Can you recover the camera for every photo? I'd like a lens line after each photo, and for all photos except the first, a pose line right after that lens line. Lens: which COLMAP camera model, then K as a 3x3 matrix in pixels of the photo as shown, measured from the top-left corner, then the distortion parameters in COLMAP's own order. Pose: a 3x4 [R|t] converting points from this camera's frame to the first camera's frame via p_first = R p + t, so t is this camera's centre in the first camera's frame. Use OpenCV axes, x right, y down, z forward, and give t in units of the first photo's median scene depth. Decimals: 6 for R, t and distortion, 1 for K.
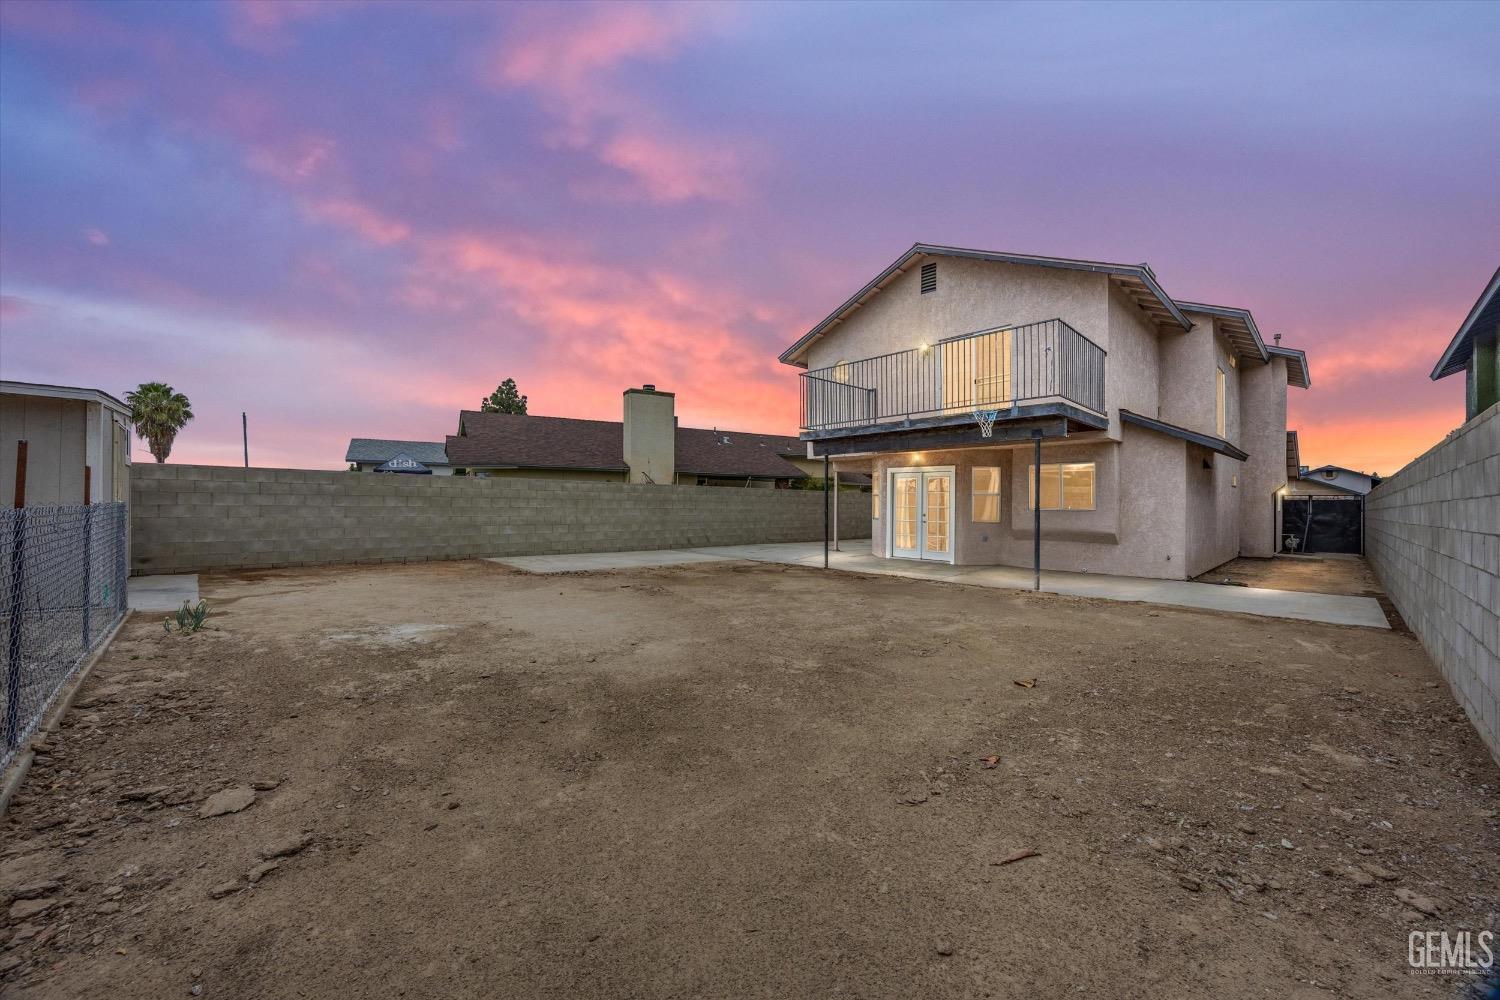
lens RADIAL K [[572.4, 0, 745.6], [0, 572.4, 501.9], [0, 0, 1]] dist [-0.006002, 0.000138]
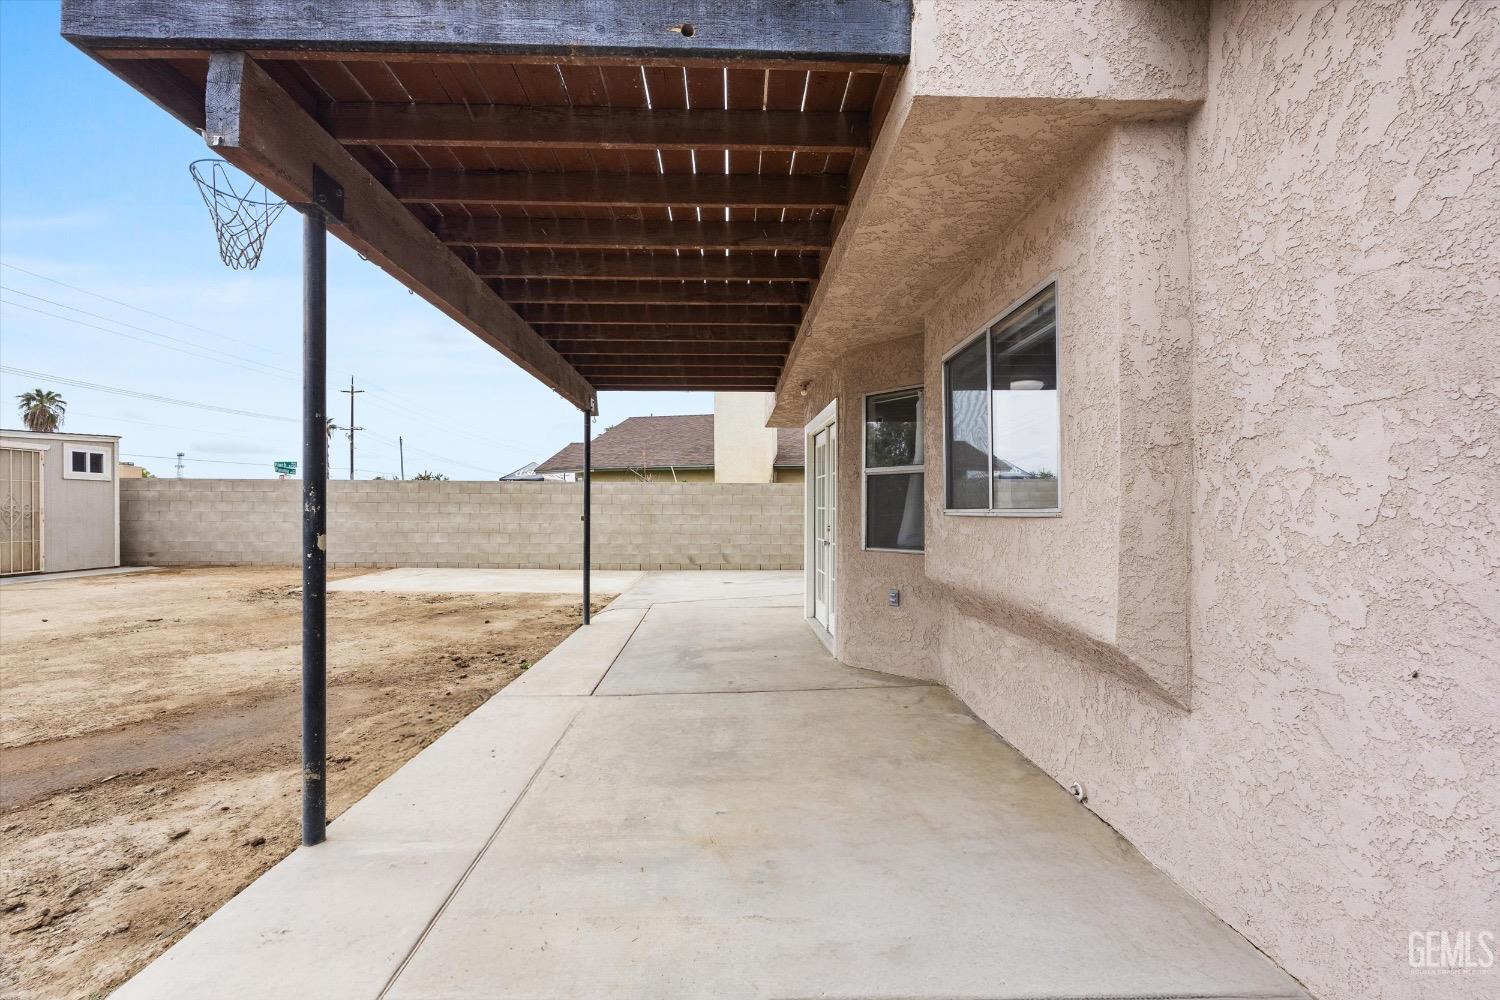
lens RADIAL K [[572.4, 0, 749.0], [0, 572.4, 511.2], [0, 0, 1]] dist [-0.006002, 0.000138]
pose [[0.751297, -0.005637, -0.659940, 0.608512], [0.005851, 0.999981, -0.001881, 0.012407], [0.659938, -0.002449, 0.751316, 0.714965]]
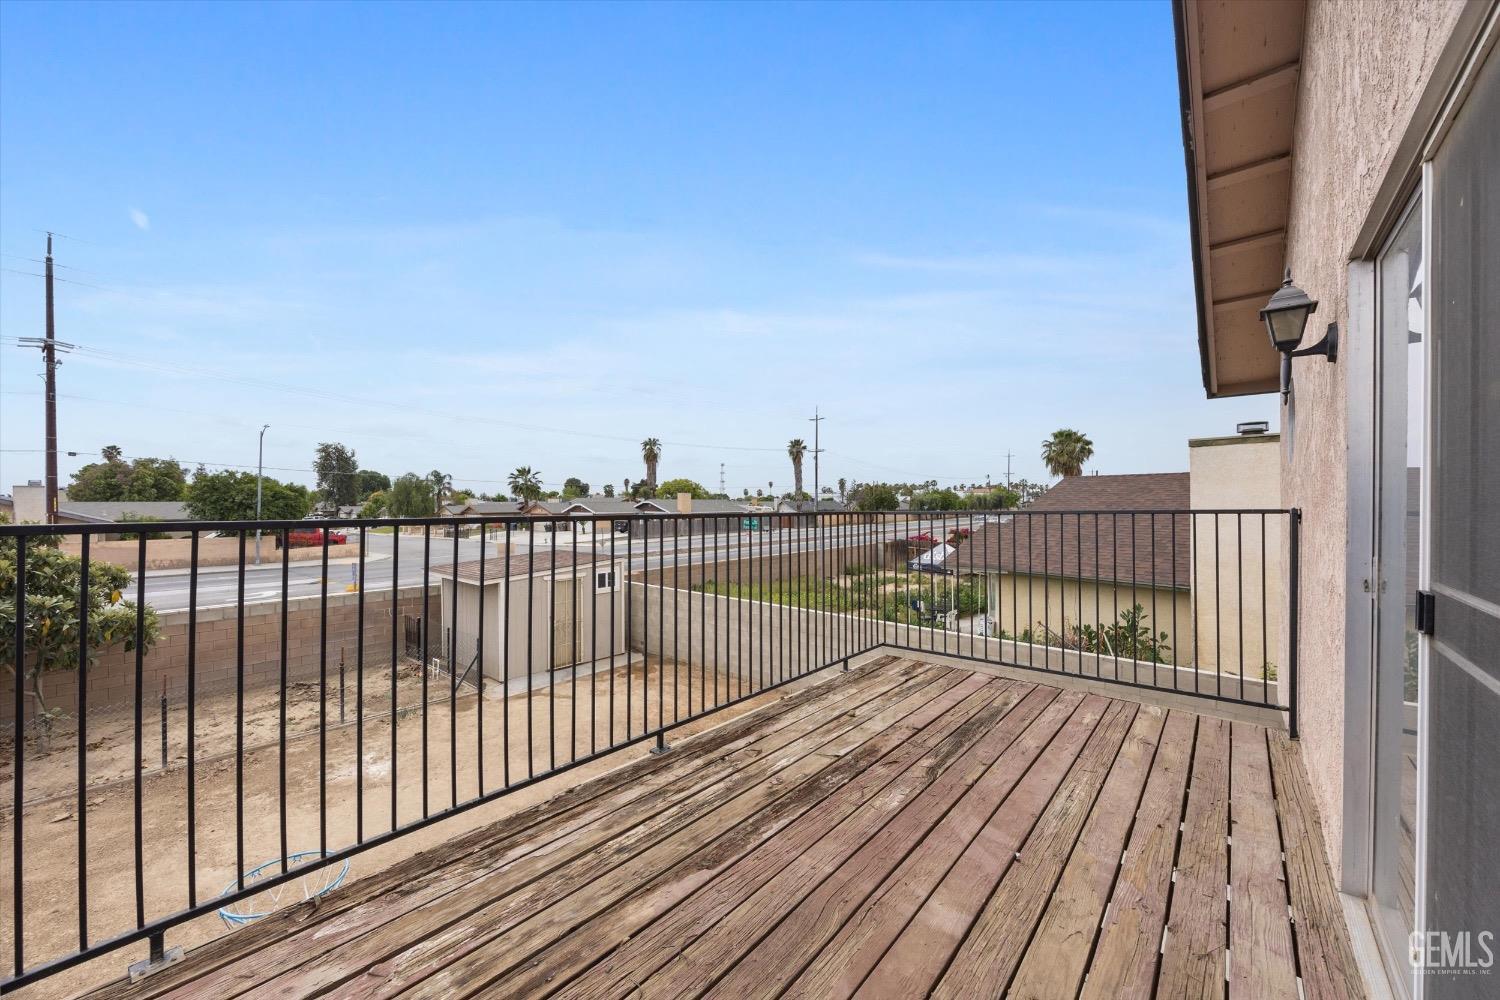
lens RADIAL K [[572.4, 0, 750.9], [0, 572.4, 503.0], [0, 0, 1]] dist [-0.006002, 0.000138]
pose [[0.110978, -0.003160, -0.993818, 0.505478], [0.003834, 0.999989, -0.002752, -0.232919], [0.993815, -0.003504, 0.110989, 0.872545]]
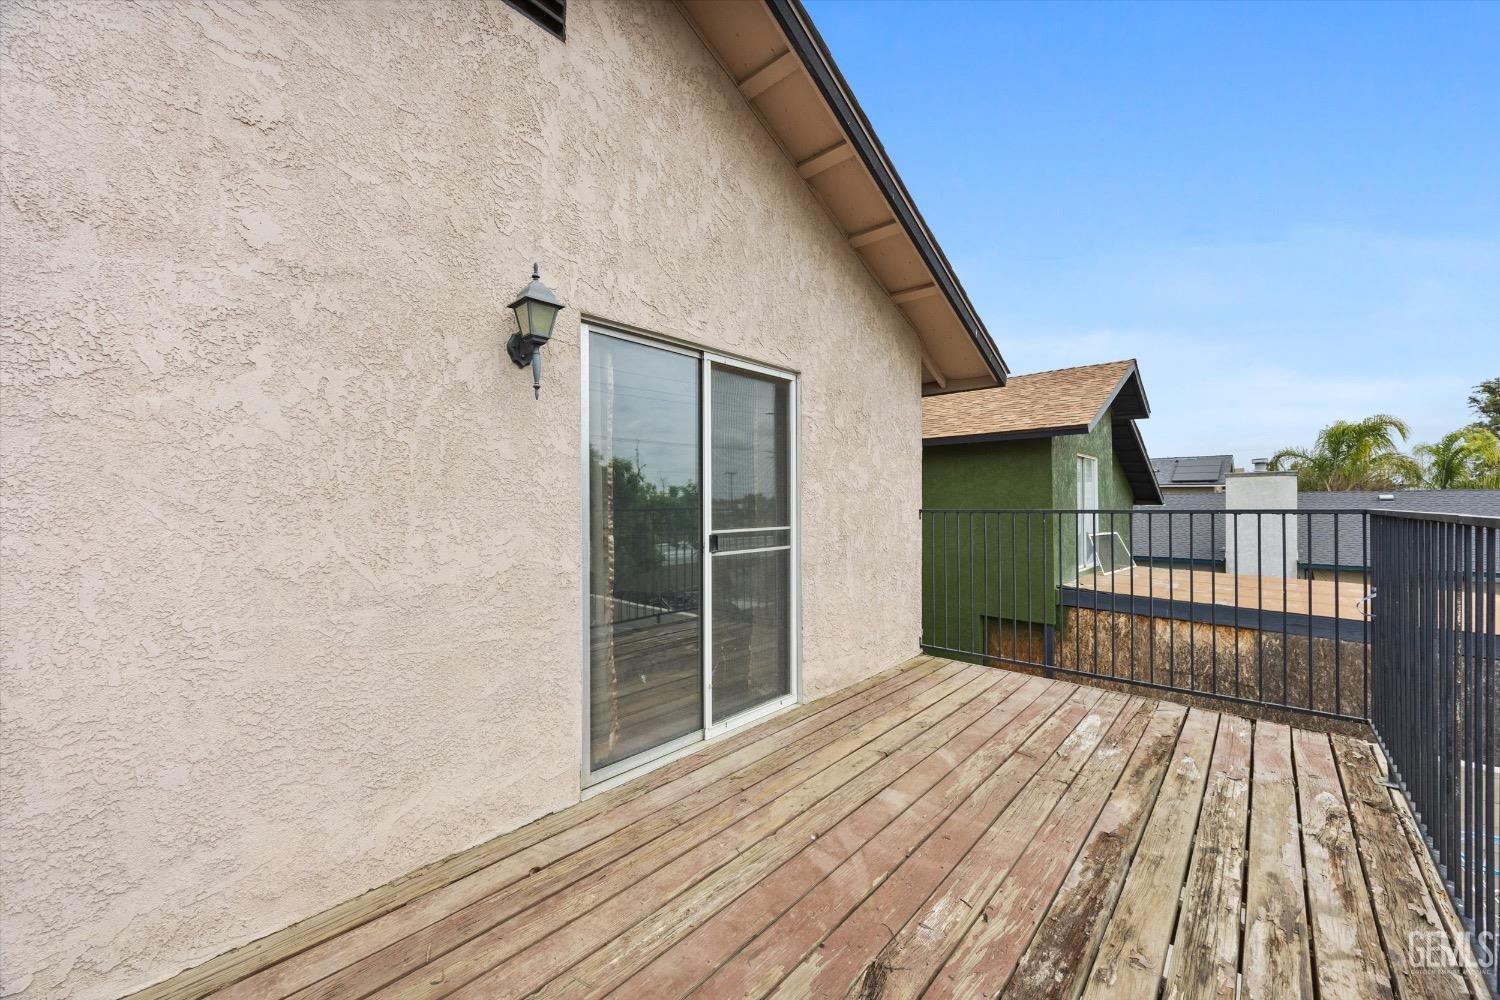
lens RADIAL K [[572.4, 0, 741.4], [0, 572.4, 500.9], [0, 0, 1]] dist [-0.006002, 0.000138]
pose [[-0.064409, -0.000051, 0.997924, 0.150692], [-0.007240, 0.999974, -0.000416, -0.232117], [-0.997897, -0.007252, -0.064408, 1.012534]]
